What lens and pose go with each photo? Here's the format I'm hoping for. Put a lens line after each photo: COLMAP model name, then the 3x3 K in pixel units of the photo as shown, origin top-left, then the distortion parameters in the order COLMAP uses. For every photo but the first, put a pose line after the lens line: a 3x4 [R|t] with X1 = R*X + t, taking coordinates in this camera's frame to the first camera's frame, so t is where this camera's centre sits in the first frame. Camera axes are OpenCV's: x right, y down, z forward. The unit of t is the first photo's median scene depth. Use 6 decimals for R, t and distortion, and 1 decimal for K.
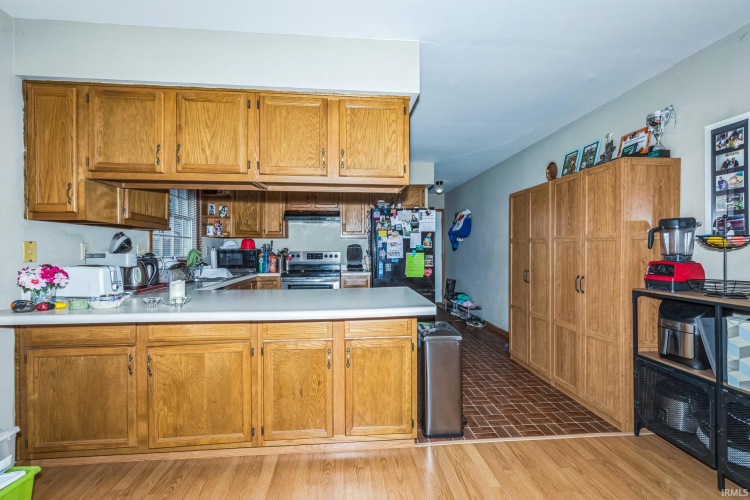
lens RADIAL K [[336.4, 0, 376.8], [0, 336.4, 248.7], [0, 0, 1]] dist [0.005545, -0.000383]
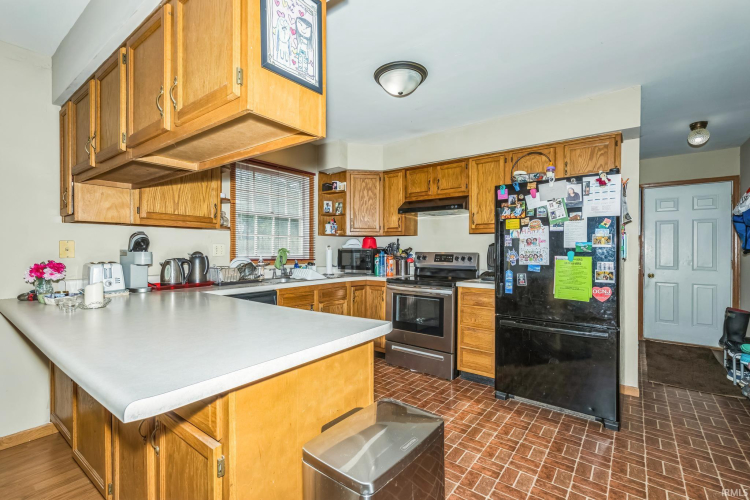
lens RADIAL K [[336.4, 0, 373.0], [0, 336.4, 250.9], [0, 0, 1]] dist [0.005545, -0.000383]
pose [[0.730272, 0.008886, -0.683098, 0.251776], [-0.004537, 0.999956, 0.008157, 0.000276], [0.683141, -0.002858, 0.730281, 0.370095]]
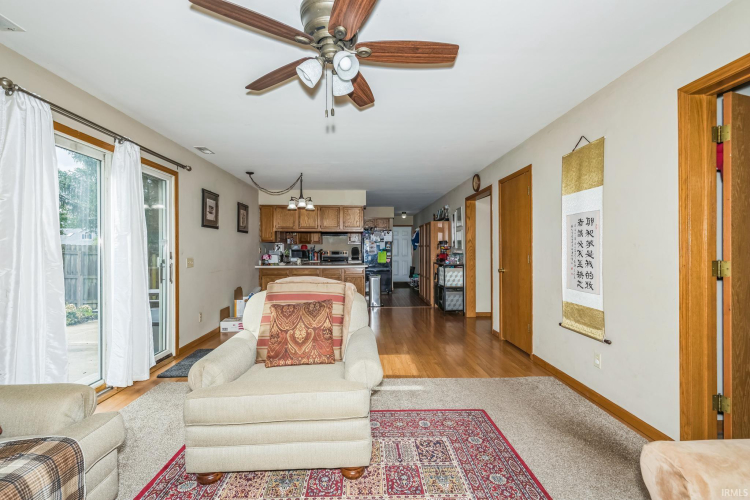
lens RADIAL K [[336.4, 0, 375.6], [0, 336.4, 250.4], [0, 0, 1]] dist [0.005545, -0.000383]
pose [[0.998198, -0.000590, -0.060004, 0.201304], [0.000876, 0.999988, 0.004733, -0.003279], [0.060000, -0.004777, 0.998187, -1.144165]]
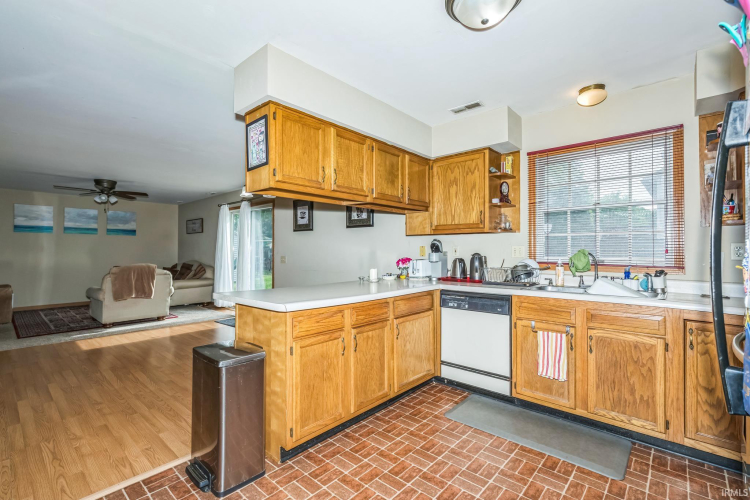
lens RADIAL K [[336.4, 0, 371.7], [0, 336.4, 249.4], [0, 0, 1]] dist [0.005545, -0.000383]
pose [[-0.736889, -0.001068, -0.676013, 0.253452], [0.002726, 0.999986, -0.004552, 0.002754], [0.676008, -0.005197, -0.736876, 0.984779]]
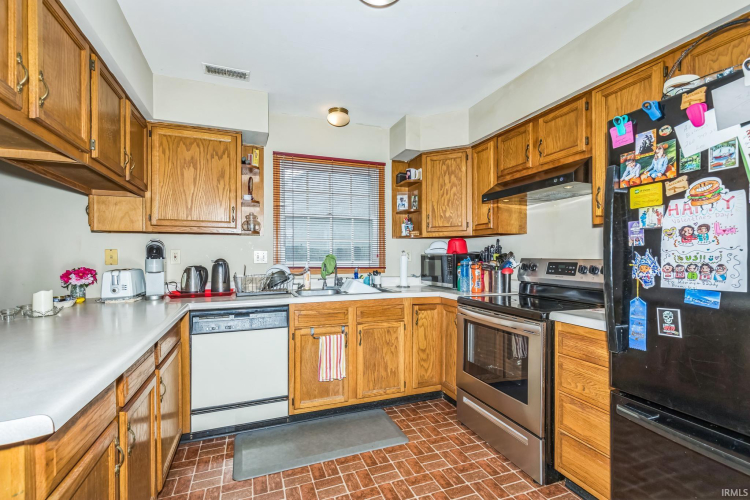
lens RADIAL K [[336.4, 0, 373.3], [0, 336.4, 254.8], [0, 0, 1]] dist [0.005545, -0.000383]
pose [[0.260162, -0.000504, -0.965565, 0.227022], [0.004774, 0.999988, 0.000765, 0.001982], [0.965553, -0.004809, 0.260162, 0.705710]]
